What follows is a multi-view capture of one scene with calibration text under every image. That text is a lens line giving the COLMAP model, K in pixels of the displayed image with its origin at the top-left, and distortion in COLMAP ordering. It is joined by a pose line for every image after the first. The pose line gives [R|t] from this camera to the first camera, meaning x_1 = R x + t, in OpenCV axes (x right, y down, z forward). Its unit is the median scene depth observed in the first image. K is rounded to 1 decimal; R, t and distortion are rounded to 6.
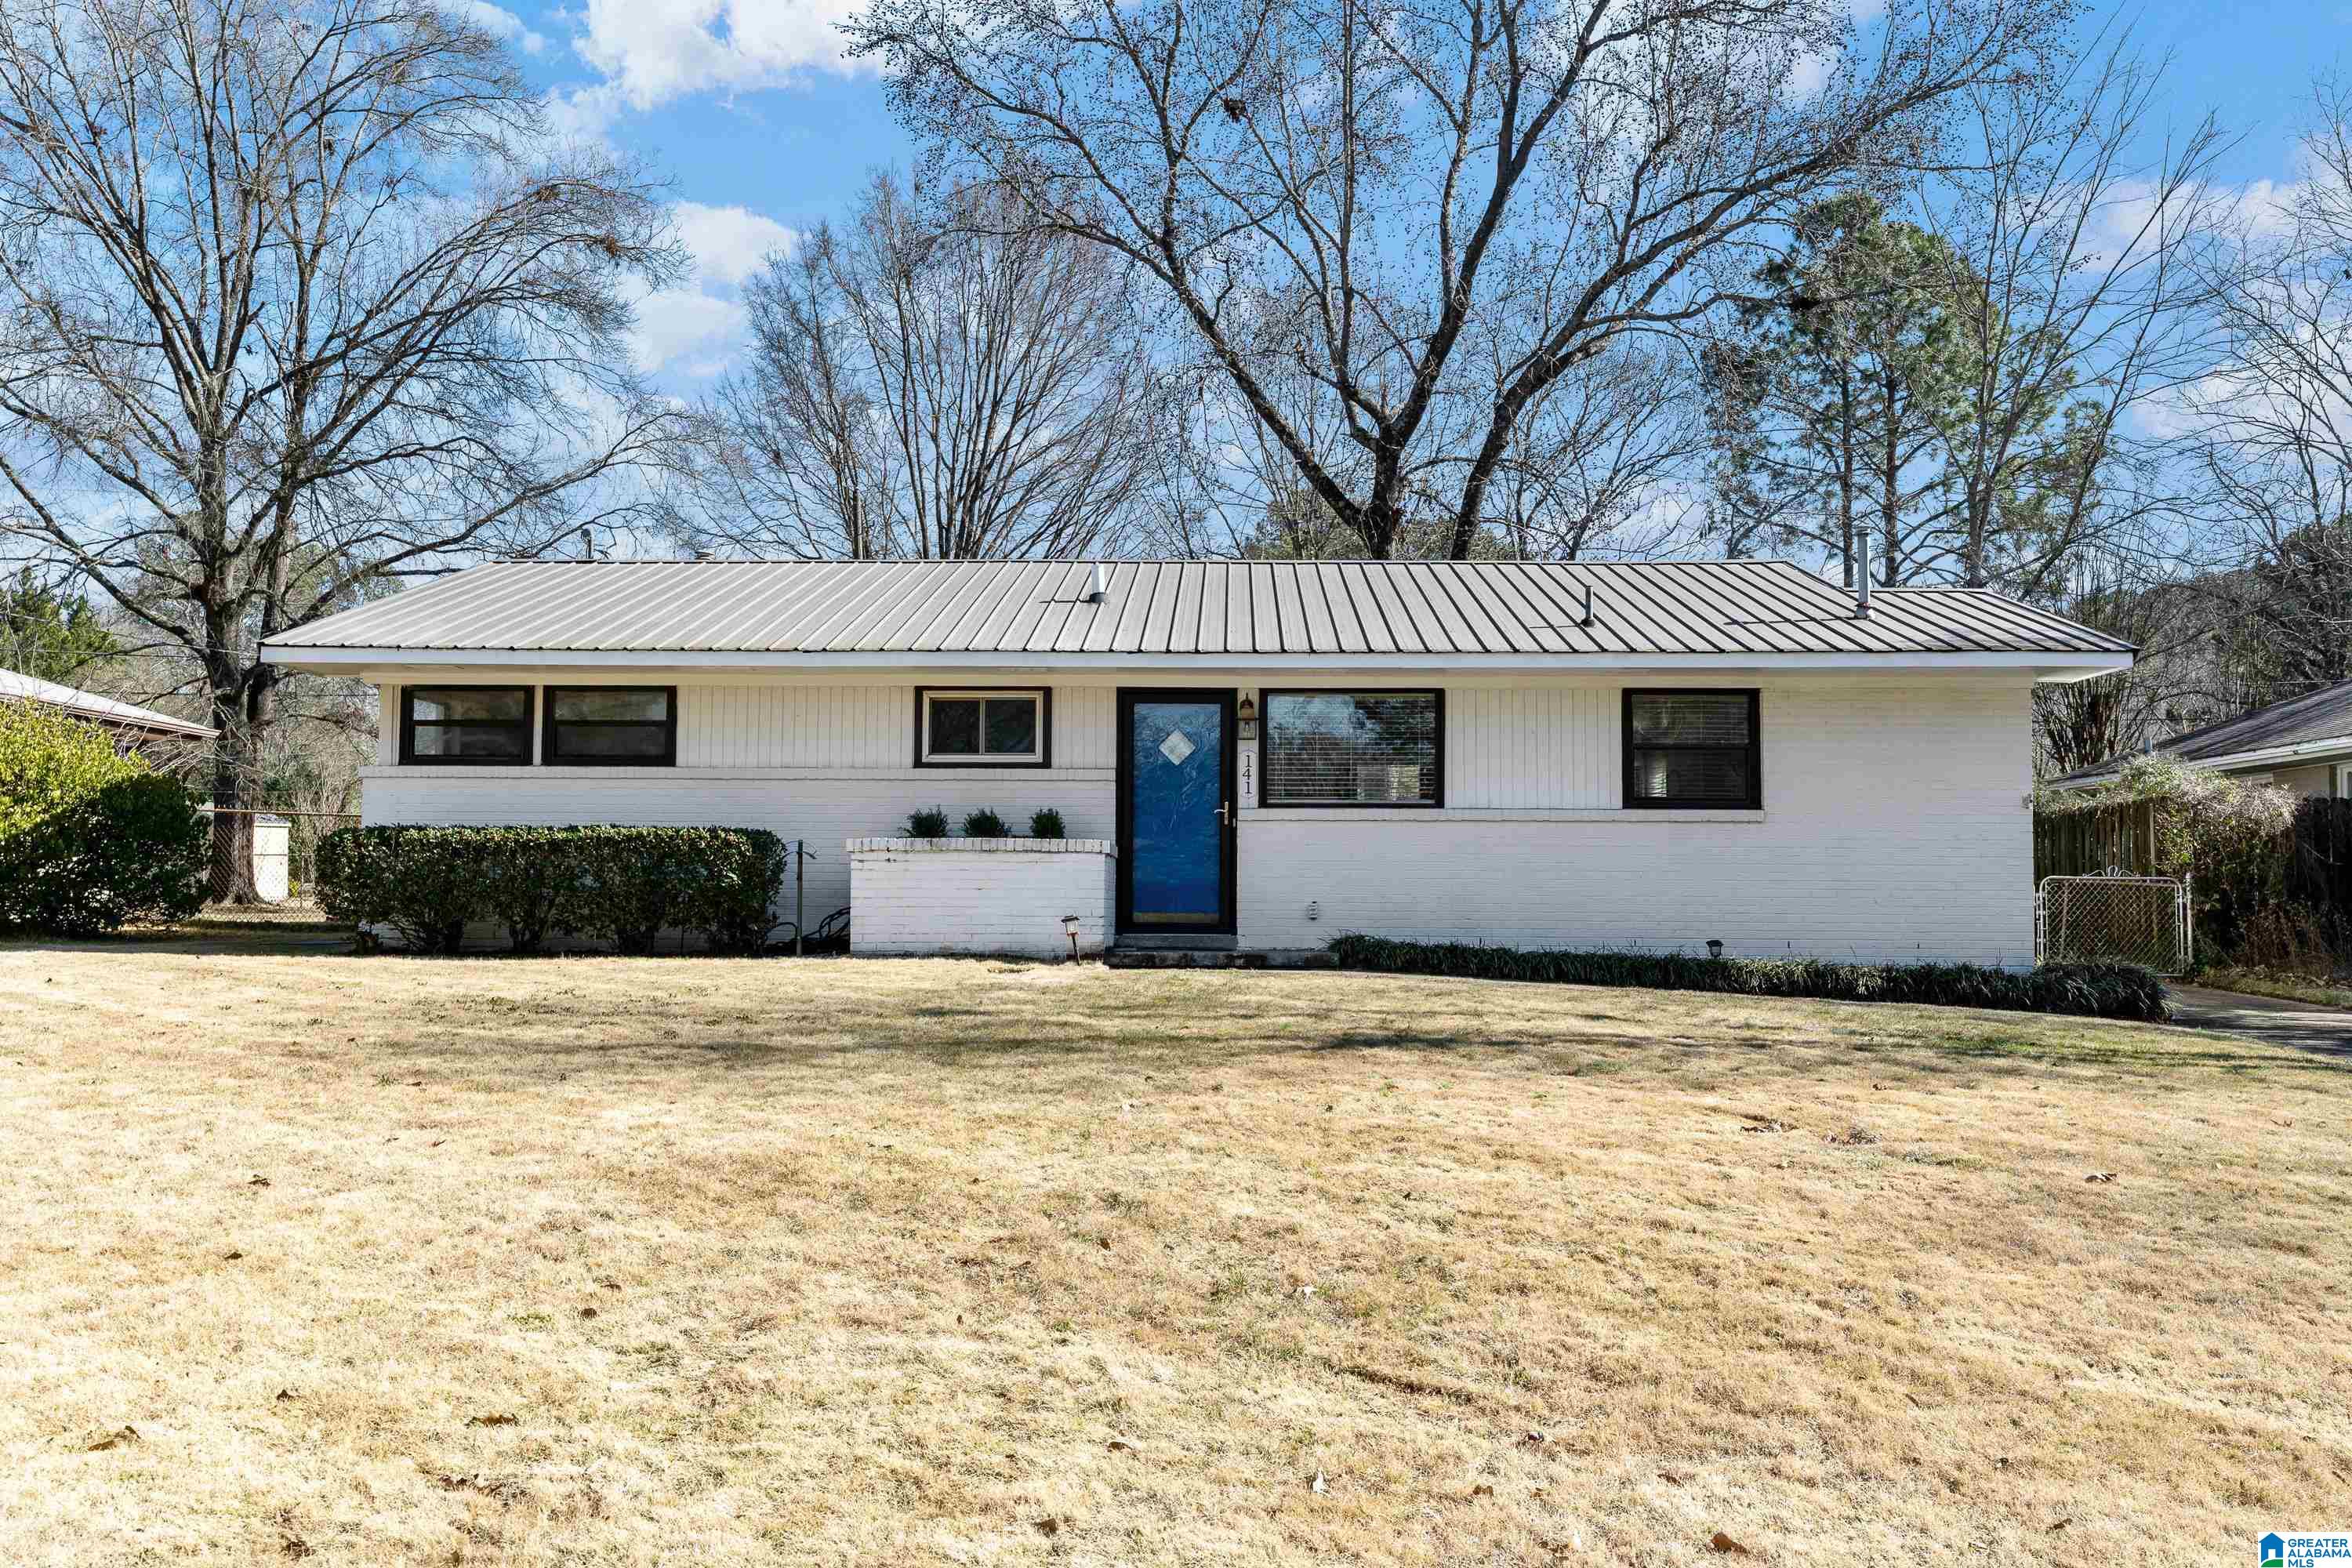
lens RADIAL K [[1892.2, 0, 1185.9], [0, 1892.2, 813.2], [0, 0, 1]] dist [-0.001746, -0.004380]
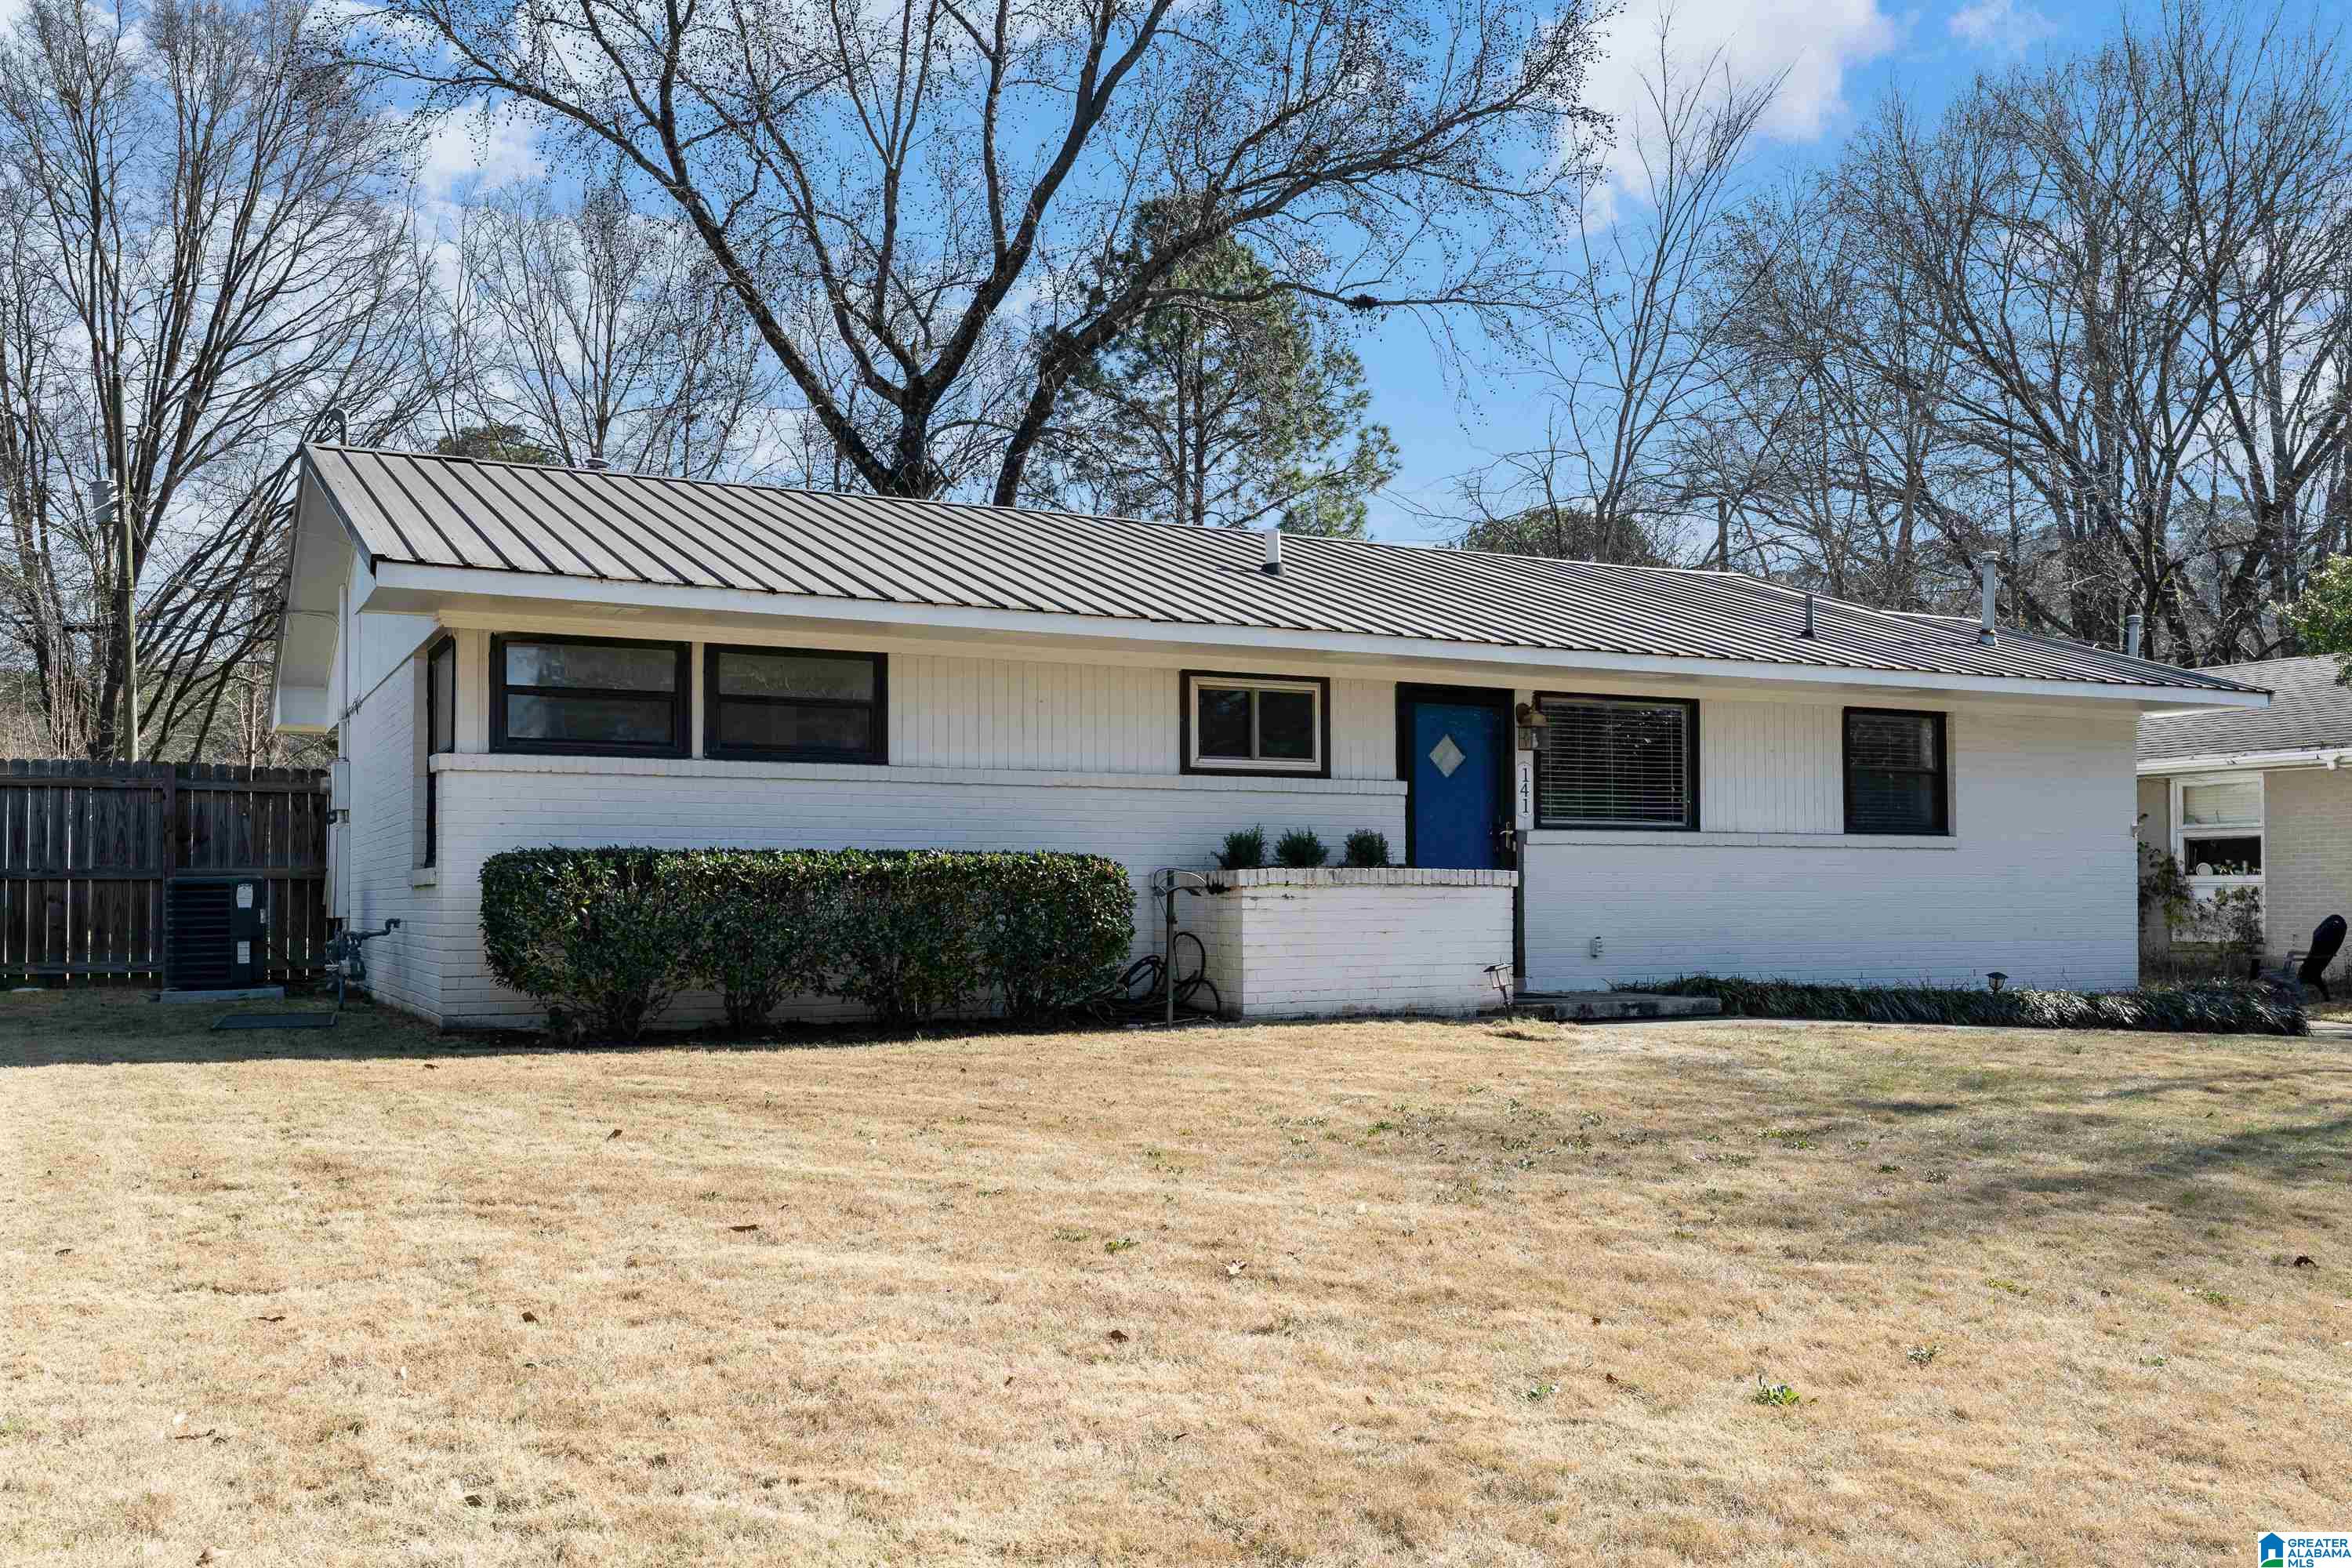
lens RADIAL K [[1976.5, 0, 1179.0], [0, 1976.5, 809.3], [0, 0, 1]] dist [-0.001326, 0.006274]
pose [[0.877208, 0.012968, 0.479935, -0.537282], [-0.015895, 0.999872, 0.002037, -0.011112], [-0.479847, -0.009415, 0.877301, 0.284333]]
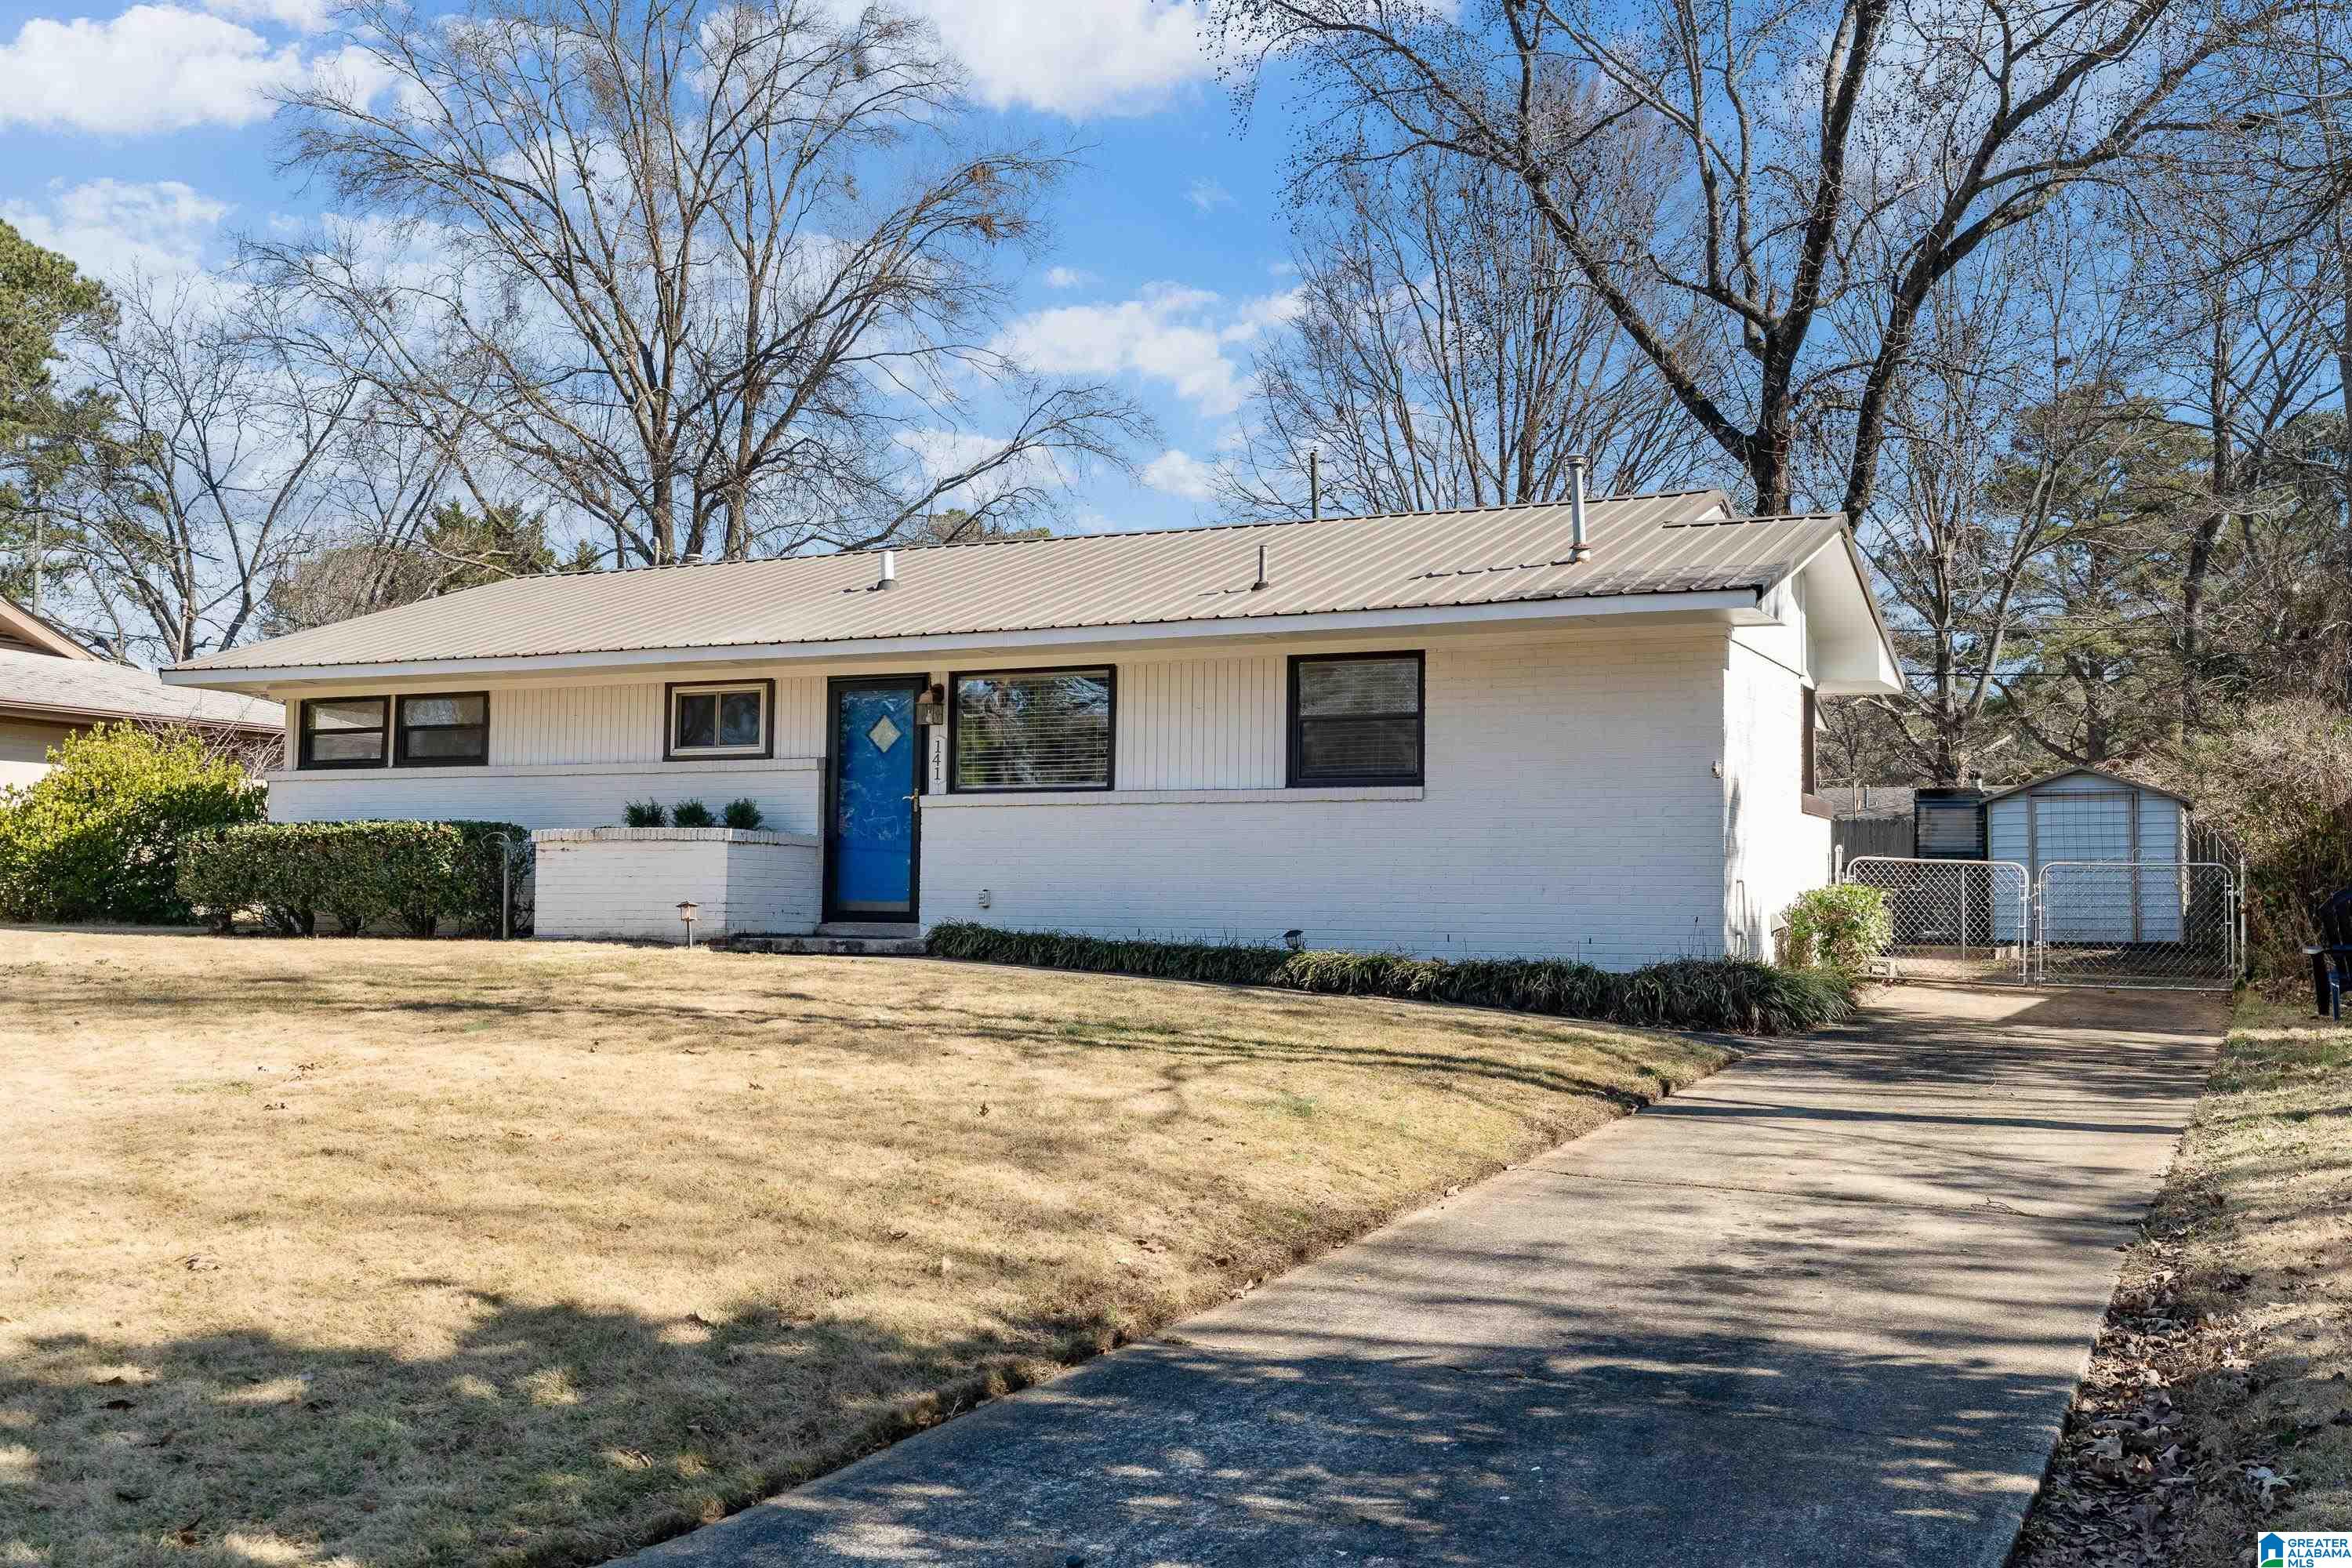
lens RADIAL K [[2253.2, 0, 1176.0], [0, 2253.2, 784.0], [0, 0, 1]] dist [-0.021964, -0.015209]
pose [[0.908987, -0.019847, -0.416351, 0.629115], [0.014767, 0.999772, -0.015417, 0.011634], [0.416562, 0.007865, 0.909073, -0.008464]]
